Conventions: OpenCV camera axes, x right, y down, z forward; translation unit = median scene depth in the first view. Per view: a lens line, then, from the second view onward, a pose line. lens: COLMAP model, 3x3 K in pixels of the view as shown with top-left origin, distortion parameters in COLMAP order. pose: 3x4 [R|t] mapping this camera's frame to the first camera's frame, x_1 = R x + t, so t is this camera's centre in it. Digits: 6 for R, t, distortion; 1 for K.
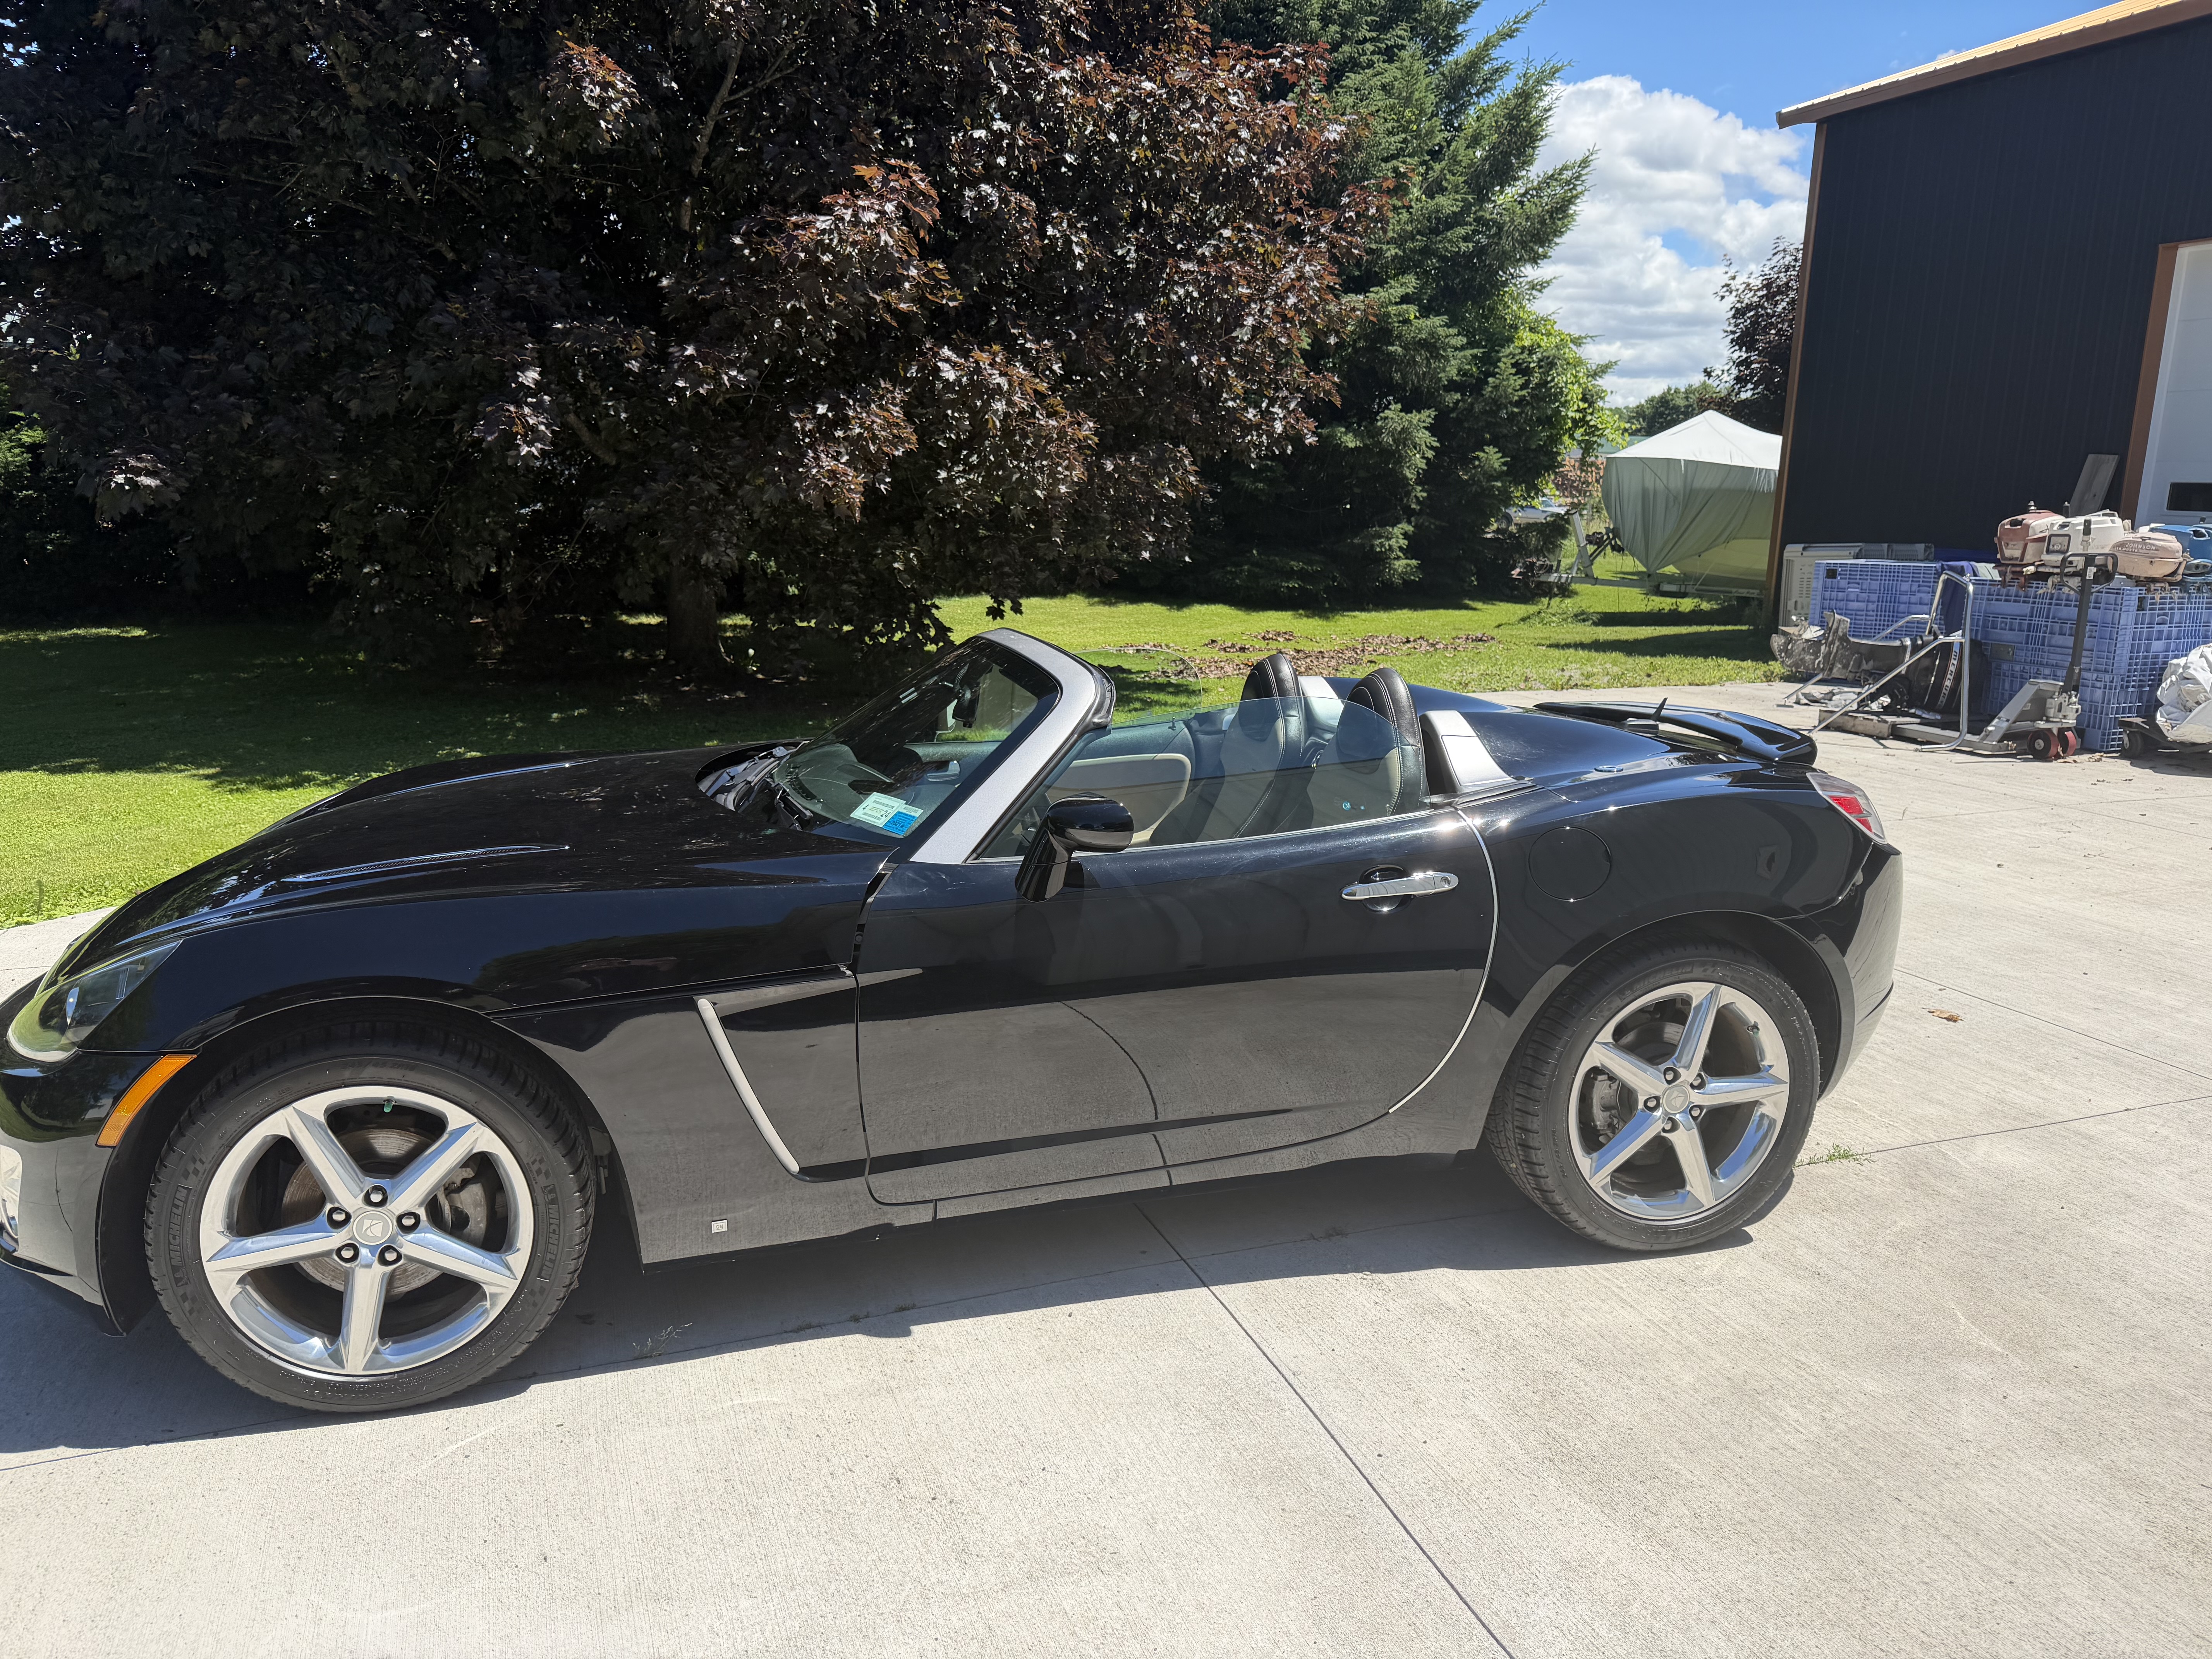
lens RADIAL K [[1573.3, 0, 1088.6], [0, 1573.3, 845.7], [0, 0, 1]] dist [-0.003665, 0.003436]
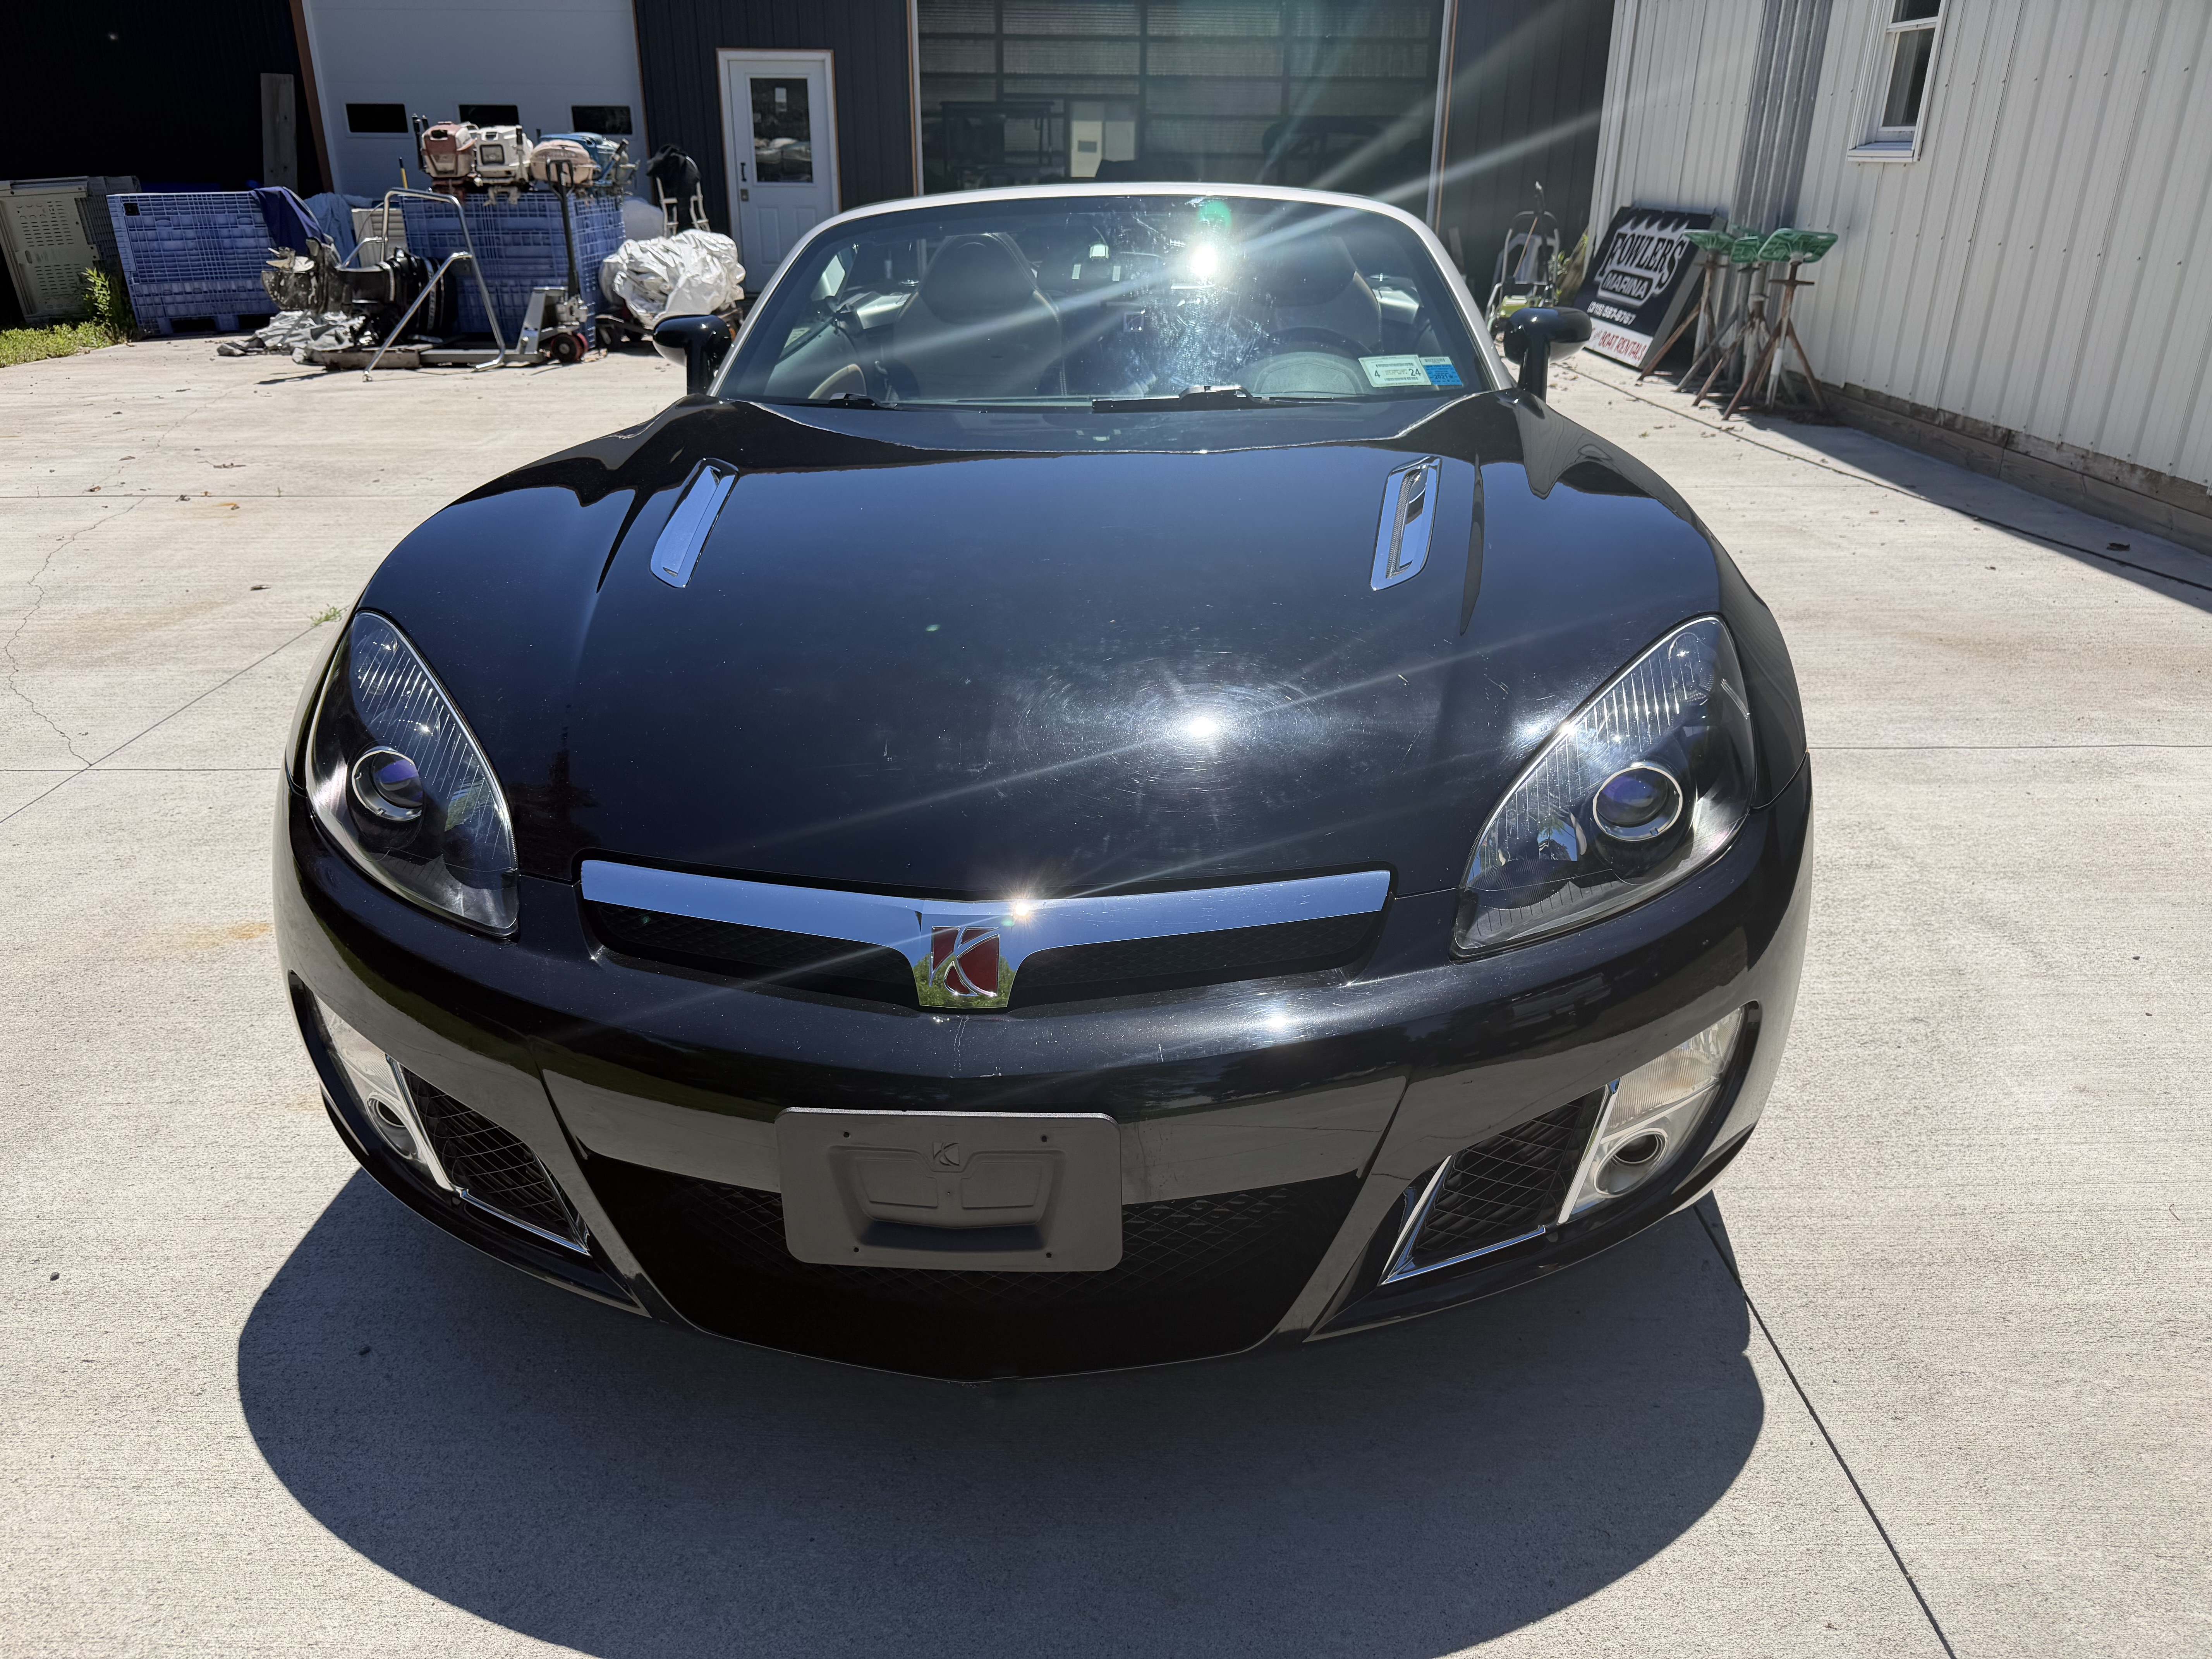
lens RADIAL K [[1573.3, 0, 1088.6], [0, 1573.3, 845.7], [0, 0, 1]] dist [-0.003665, 0.003436]
pose [[0.329769, -0.394501, 0.857684, -0.329646], [0.217203, 0.915837, 0.337737, -0.035701], [-0.918736, 0.074916, 0.387701, 0.252543]]
